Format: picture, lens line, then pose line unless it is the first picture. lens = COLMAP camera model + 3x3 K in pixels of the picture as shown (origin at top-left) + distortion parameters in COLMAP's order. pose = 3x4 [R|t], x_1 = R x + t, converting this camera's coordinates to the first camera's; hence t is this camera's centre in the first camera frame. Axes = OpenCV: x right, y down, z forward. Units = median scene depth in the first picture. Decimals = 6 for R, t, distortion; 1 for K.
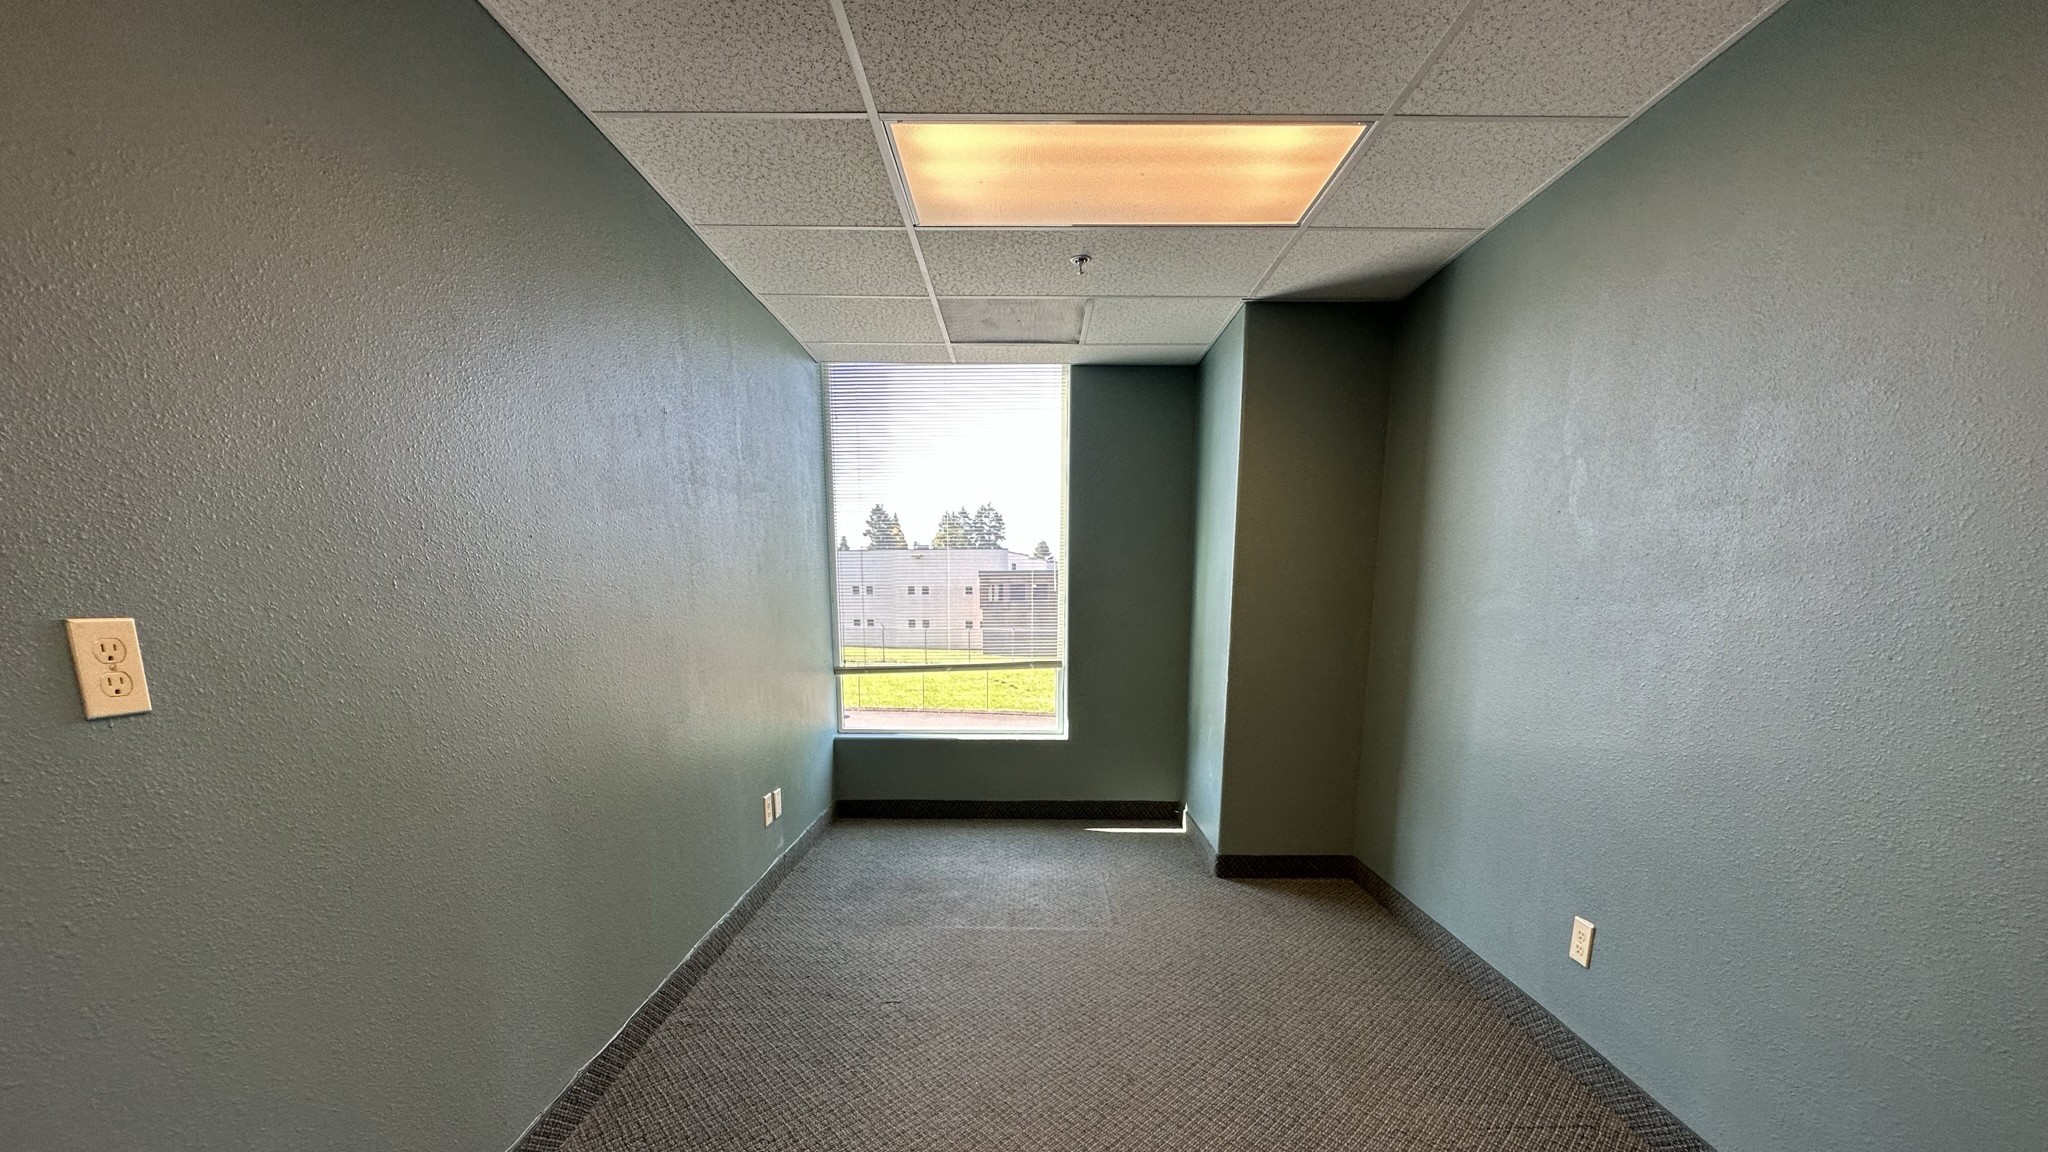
lens RADIAL K [[820.1, 0, 1024.5], [0, 820.1, 748.6], [0, 0, 1]] dist [-0.000139, -0.000058]
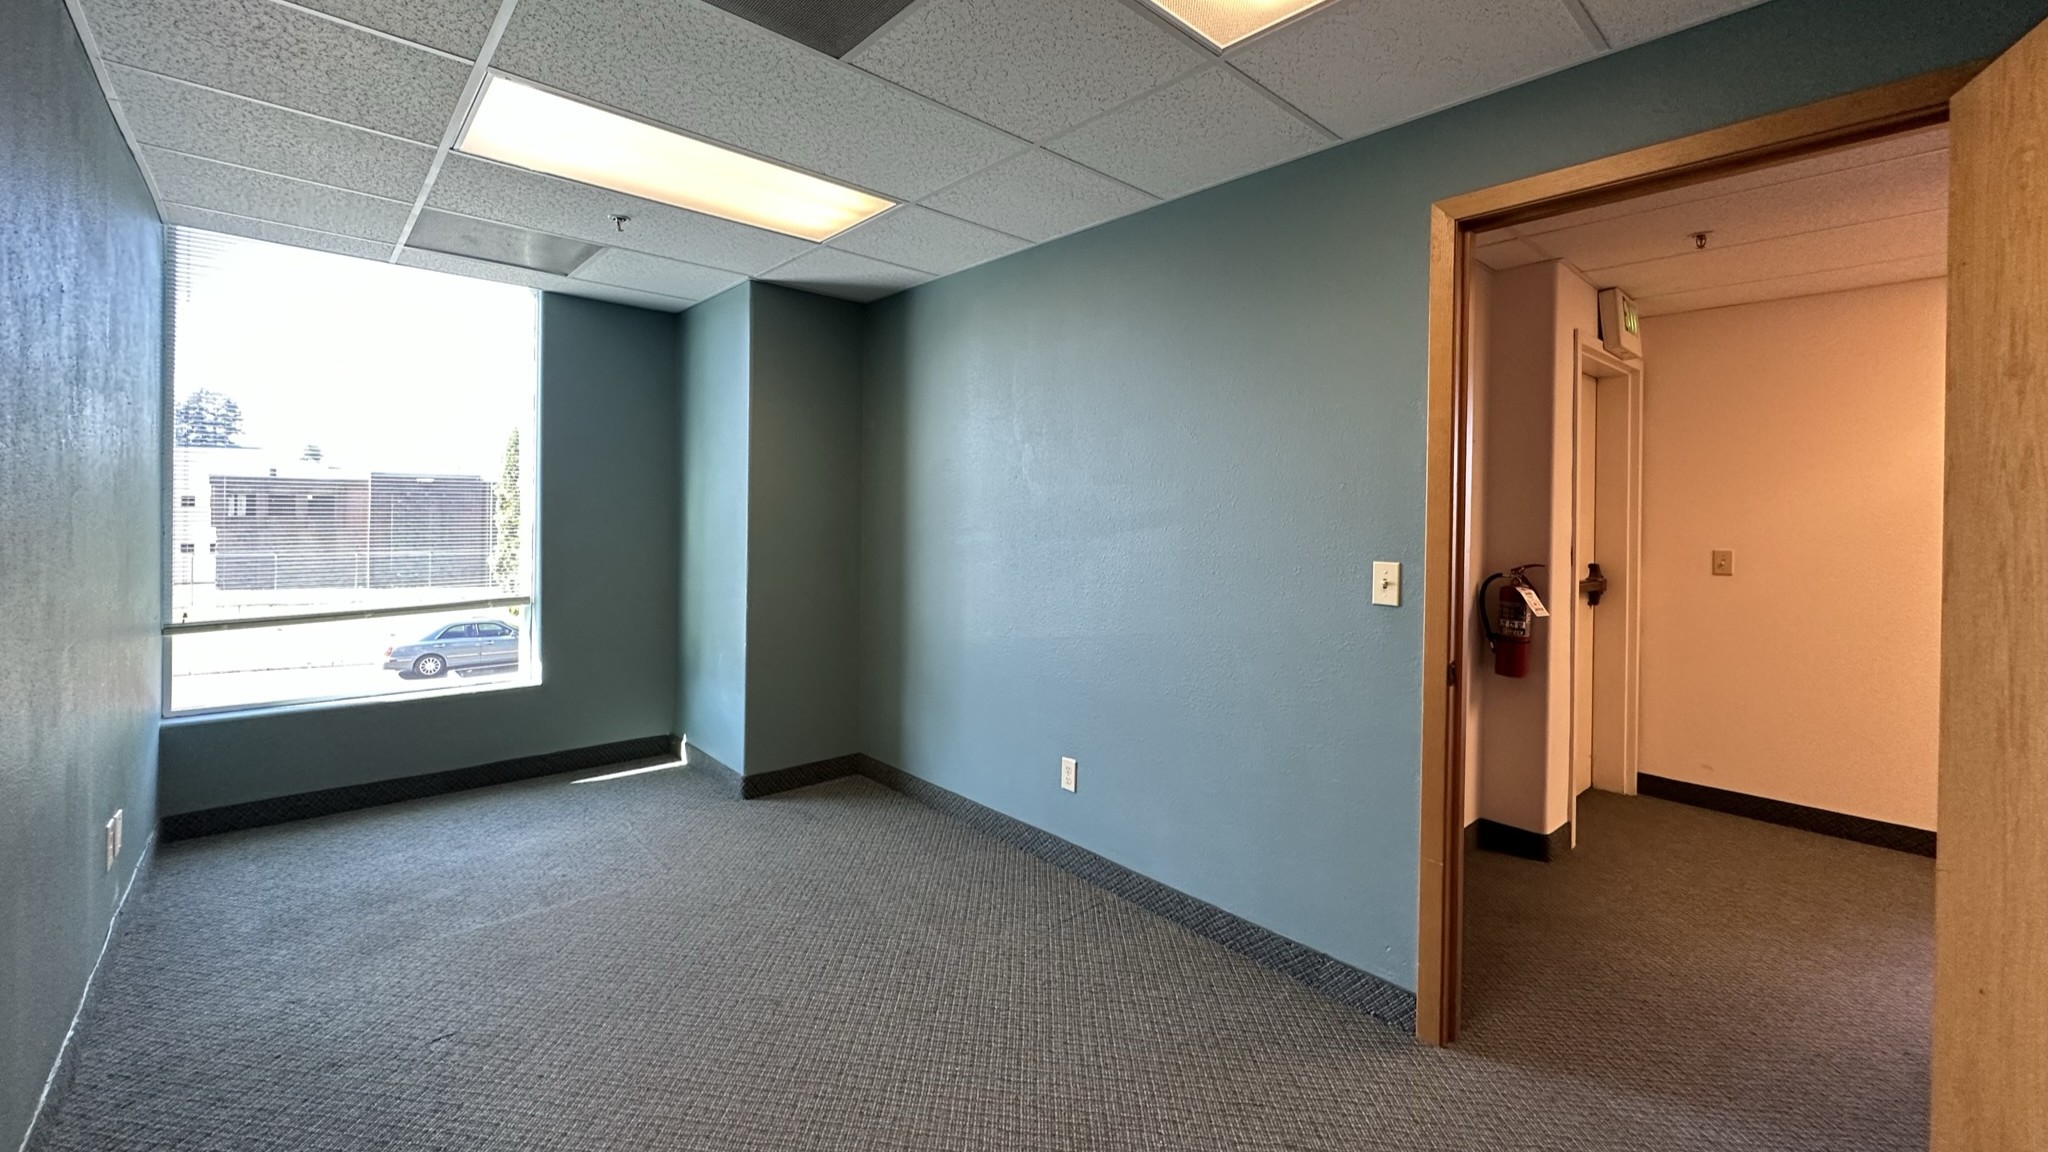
lens RADIAL K [[819.4, 0, 1022.3], [0, 819.4, 518.4], [0, 0, 1]] dist [0.001144, 0.000212]
pose [[0.739562, 0.004084, 0.673076, -0.259591], [0.114204, 0.984721, -0.131461, -0.018833], [-0.663329, 0.174092, 0.727796, -0.045130]]
